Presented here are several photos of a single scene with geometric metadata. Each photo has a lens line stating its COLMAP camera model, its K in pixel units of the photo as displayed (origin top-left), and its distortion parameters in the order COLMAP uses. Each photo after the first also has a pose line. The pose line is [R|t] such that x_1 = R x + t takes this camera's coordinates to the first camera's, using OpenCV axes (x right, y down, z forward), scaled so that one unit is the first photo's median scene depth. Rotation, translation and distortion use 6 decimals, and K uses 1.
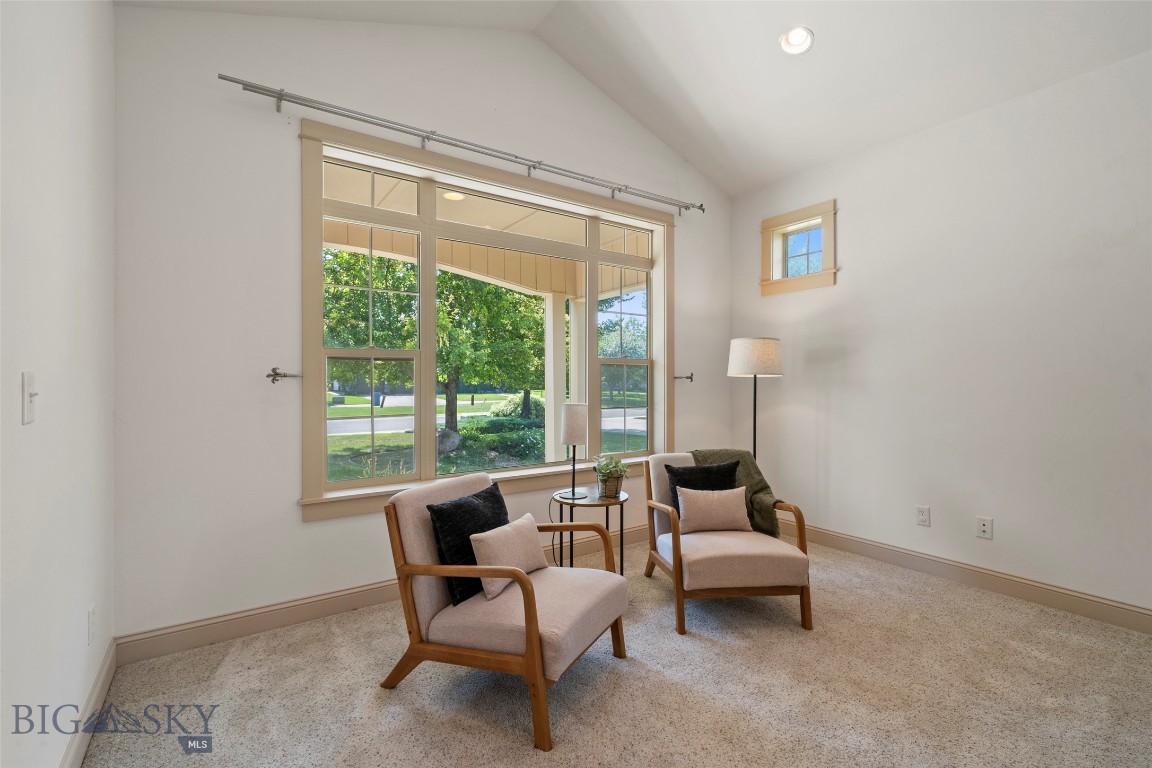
lens RADIAL K [[505.5, 0, 574.6], [0, 505.5, 386.9], [0, 0, 1]] dist [0.004039, 0.000669]
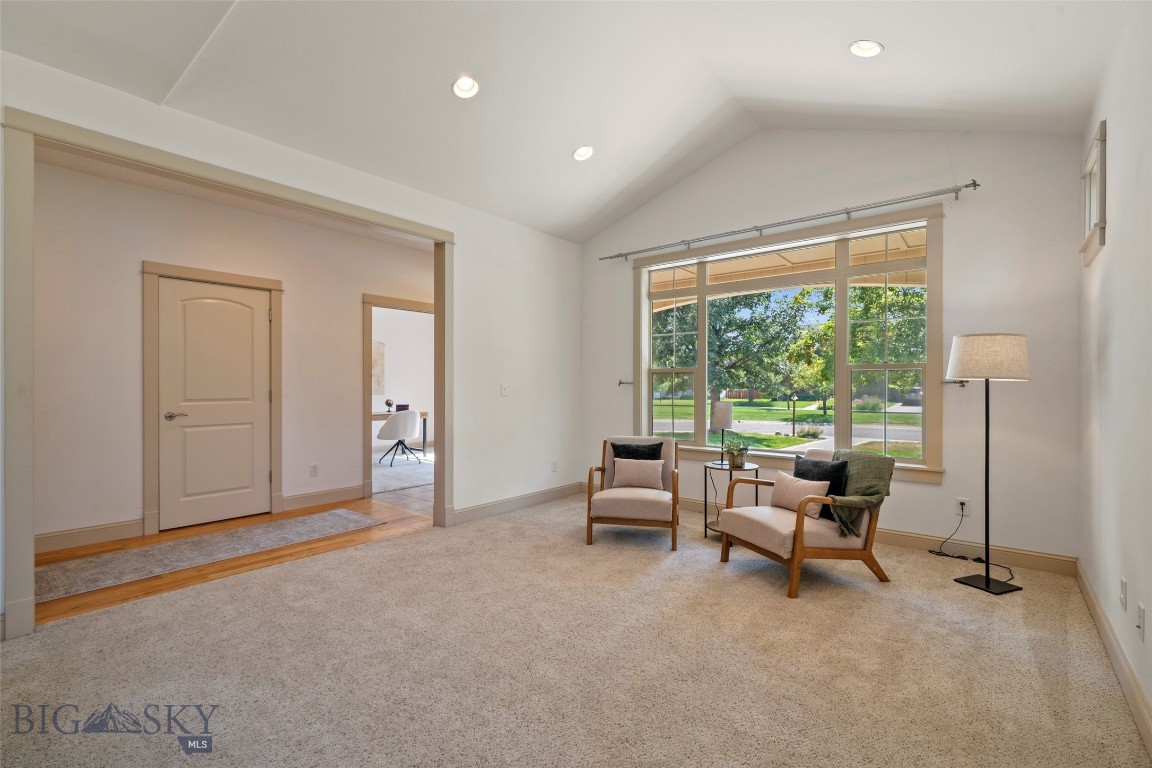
lens RADIAL K [[505.5, 0, 584.0], [0, 505.5, 384.3], [0, 0, 1]] dist [0.004039, 0.000669]
pose [[0.299363, -0.004891, -0.954127, 1.239783], [-0.017253, 0.999796, -0.010538, 0.008779], [0.953983, 0.019616, 0.299217, 0.166448]]
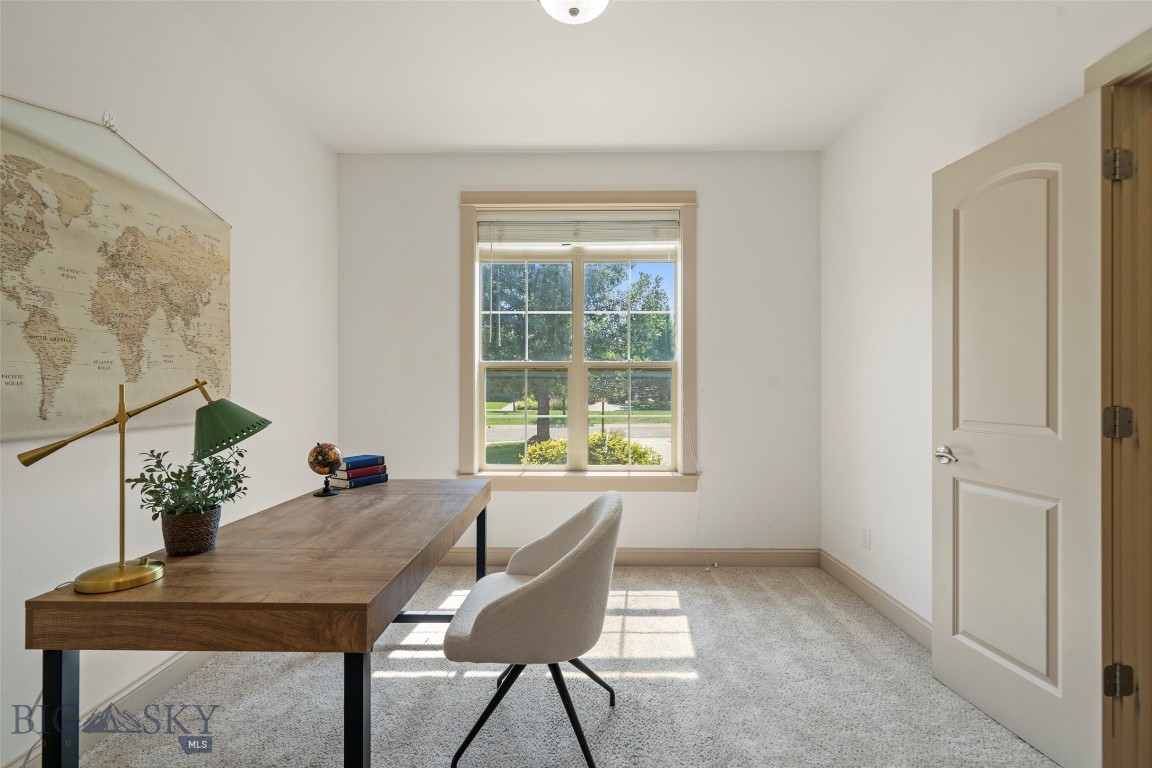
lens RADIAL K [[505.5, 0, 574.8], [0, 505.5, 385.8], [0, 0, 1]] dist [0.004039, 0.000669]
pose [[0.821425, -0.003109, -0.570307, 1.160775], [-0.006593, 0.999867, -0.014948, 0.008898], [0.570278, 0.016039, 0.821295, 0.147470]]
